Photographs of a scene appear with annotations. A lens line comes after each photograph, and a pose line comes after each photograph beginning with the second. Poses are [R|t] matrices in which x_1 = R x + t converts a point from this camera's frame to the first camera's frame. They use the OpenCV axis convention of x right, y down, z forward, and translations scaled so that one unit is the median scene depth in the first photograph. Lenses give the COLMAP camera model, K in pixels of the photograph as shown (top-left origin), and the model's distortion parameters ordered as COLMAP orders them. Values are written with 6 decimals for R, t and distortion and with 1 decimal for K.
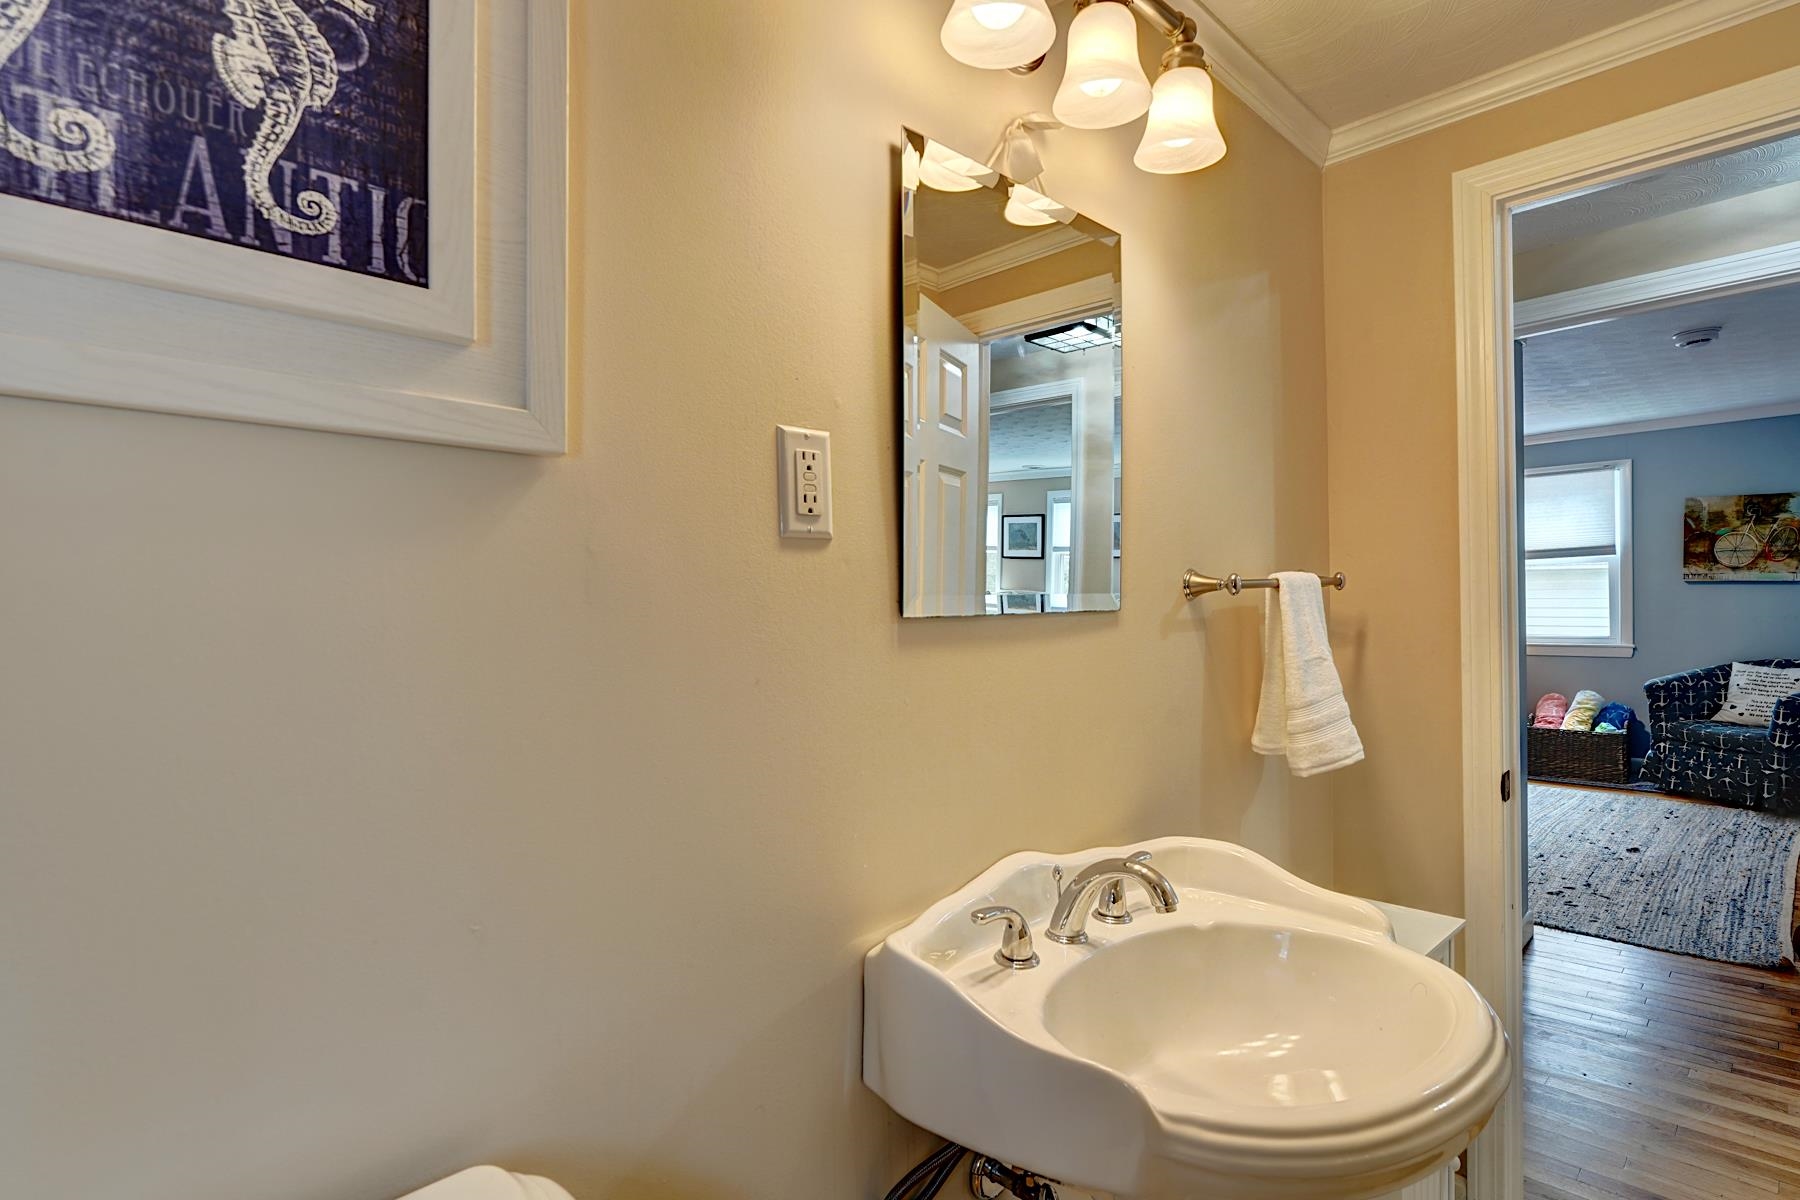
lens RADIAL K [[907.1, 0, 905.9], [0, 907.1, 602.7], [0, 0, 1]] dist [0.003738, 0.001627]
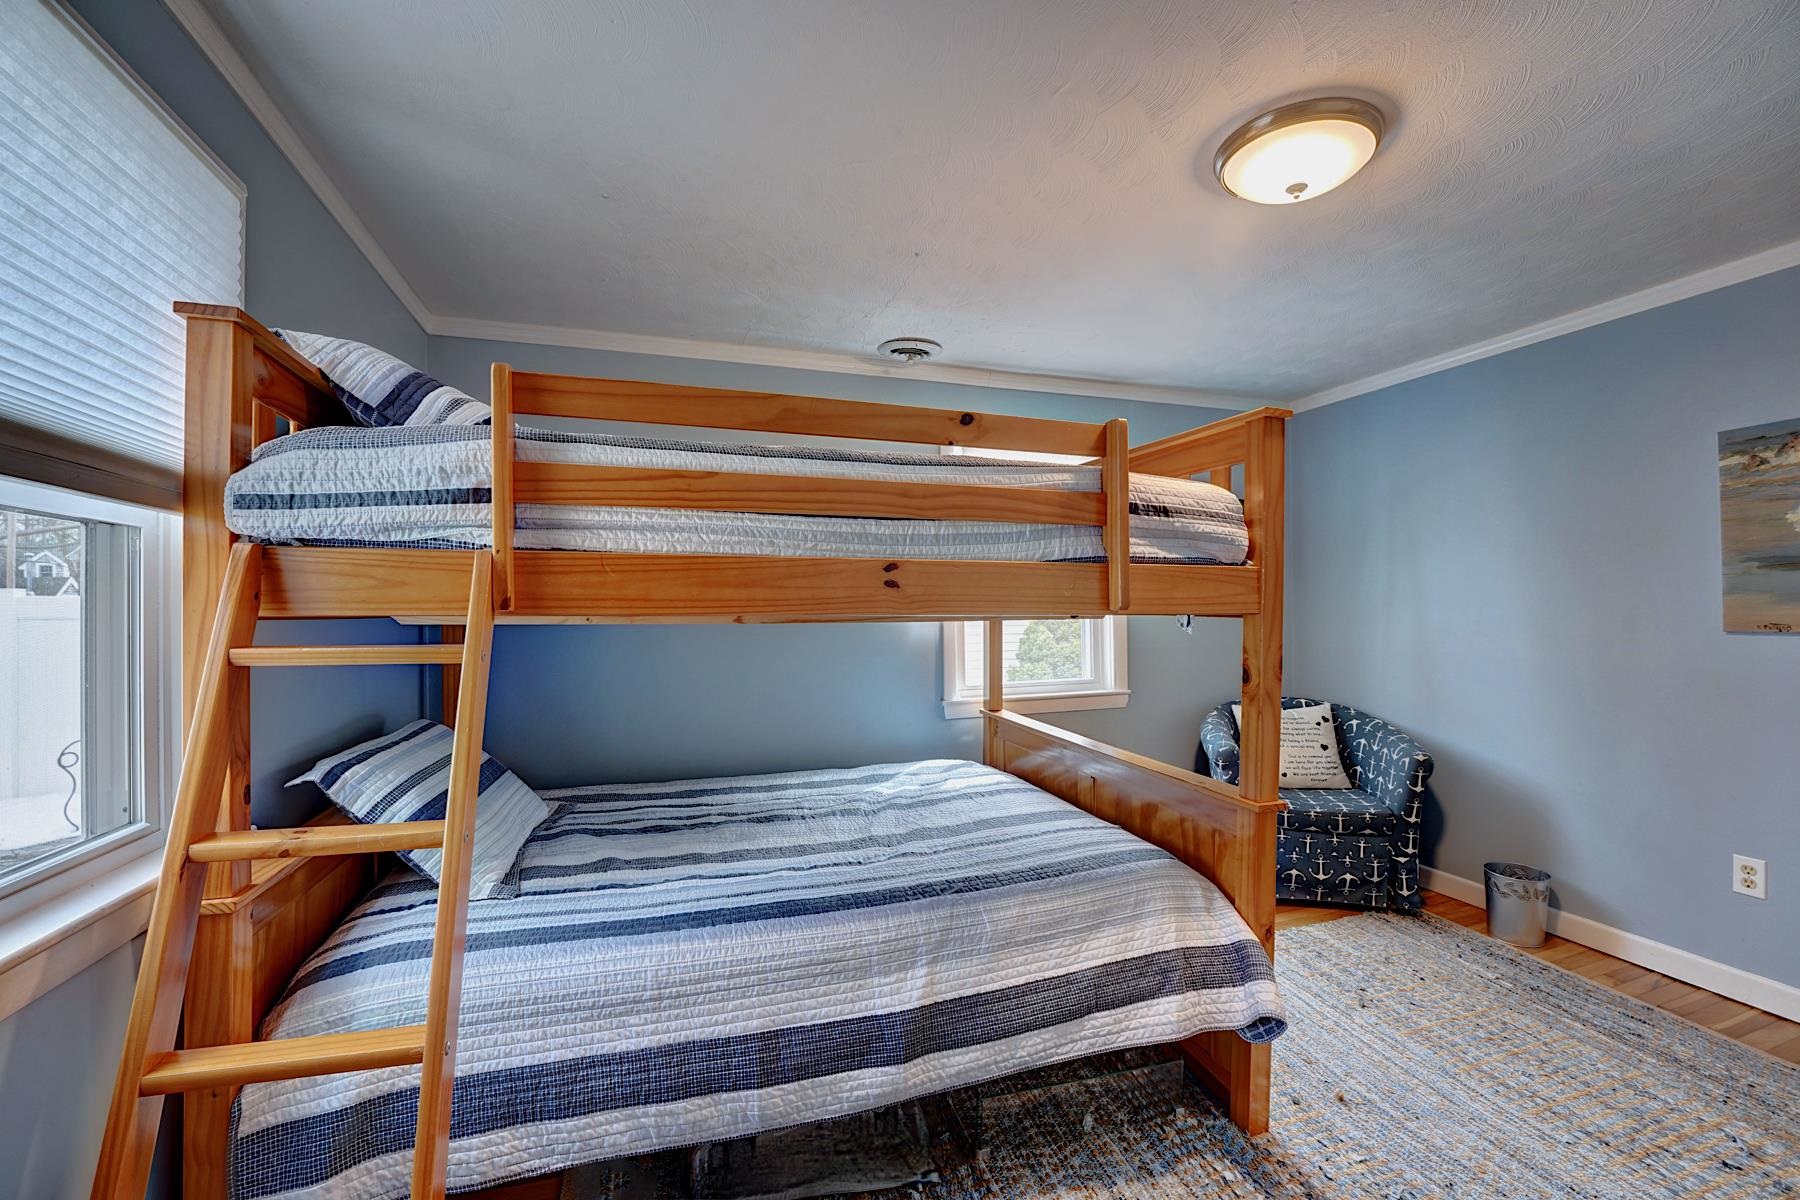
lens RADIAL K [[734.7, 0, 891.6], [0, 734.7, 609.4], [0, 0, 1]] dist [-0.019934, 0.000486]
pose [[0.441991, 0.018587, 0.896827, 0.205387], [0.010652, 0.999606, -0.025967, -0.005082], [-0.896956, 0.021030, 0.441619, 0.980921]]
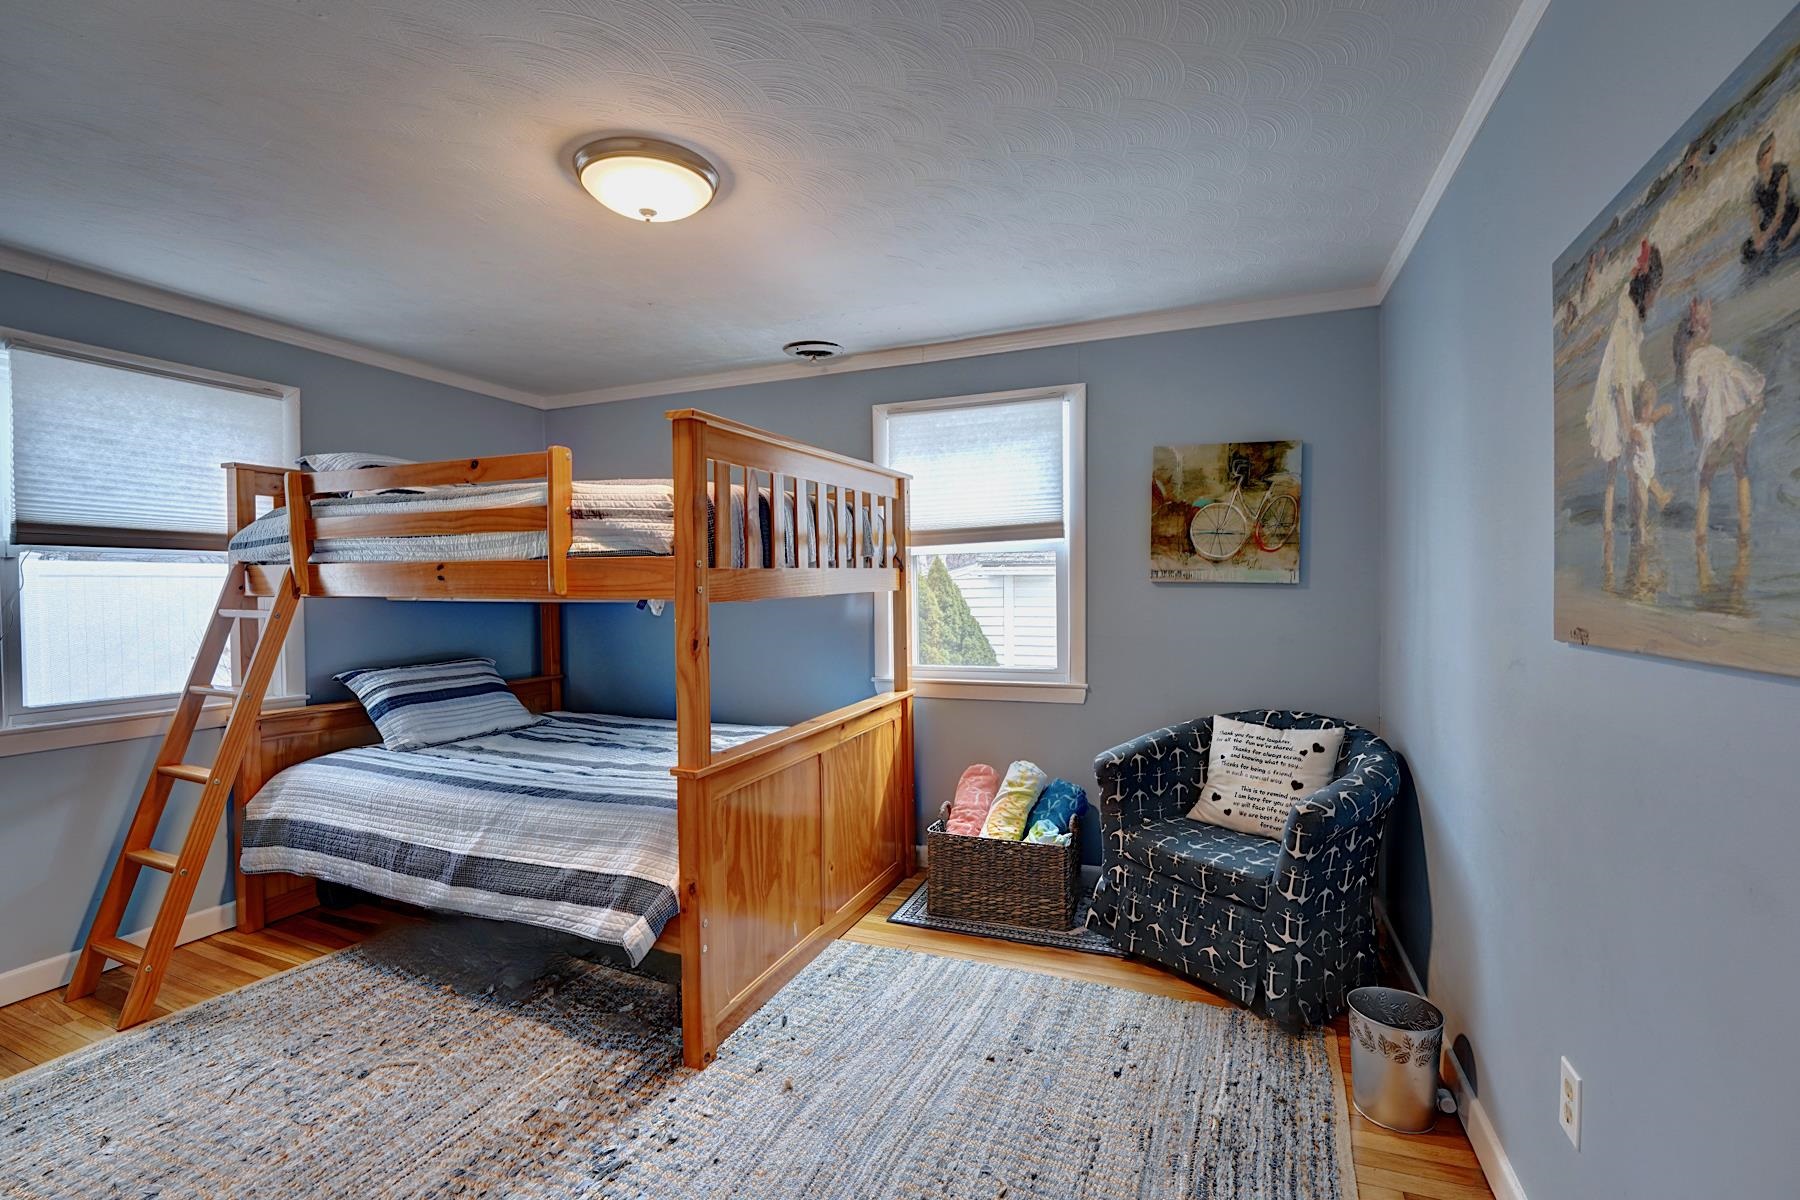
lens RADIAL K [[812.4, 0, 888.3], [0, 812.4, 602.2], [0, 0, 1]] dist [-0.009315, 0.000314]
pose [[0.925462, 0.007557, 0.378766, 0.501377], [-0.006357, 0.999970, -0.004419, -0.006560], [-0.378788, 0.001682, 0.925482, 0.581718]]
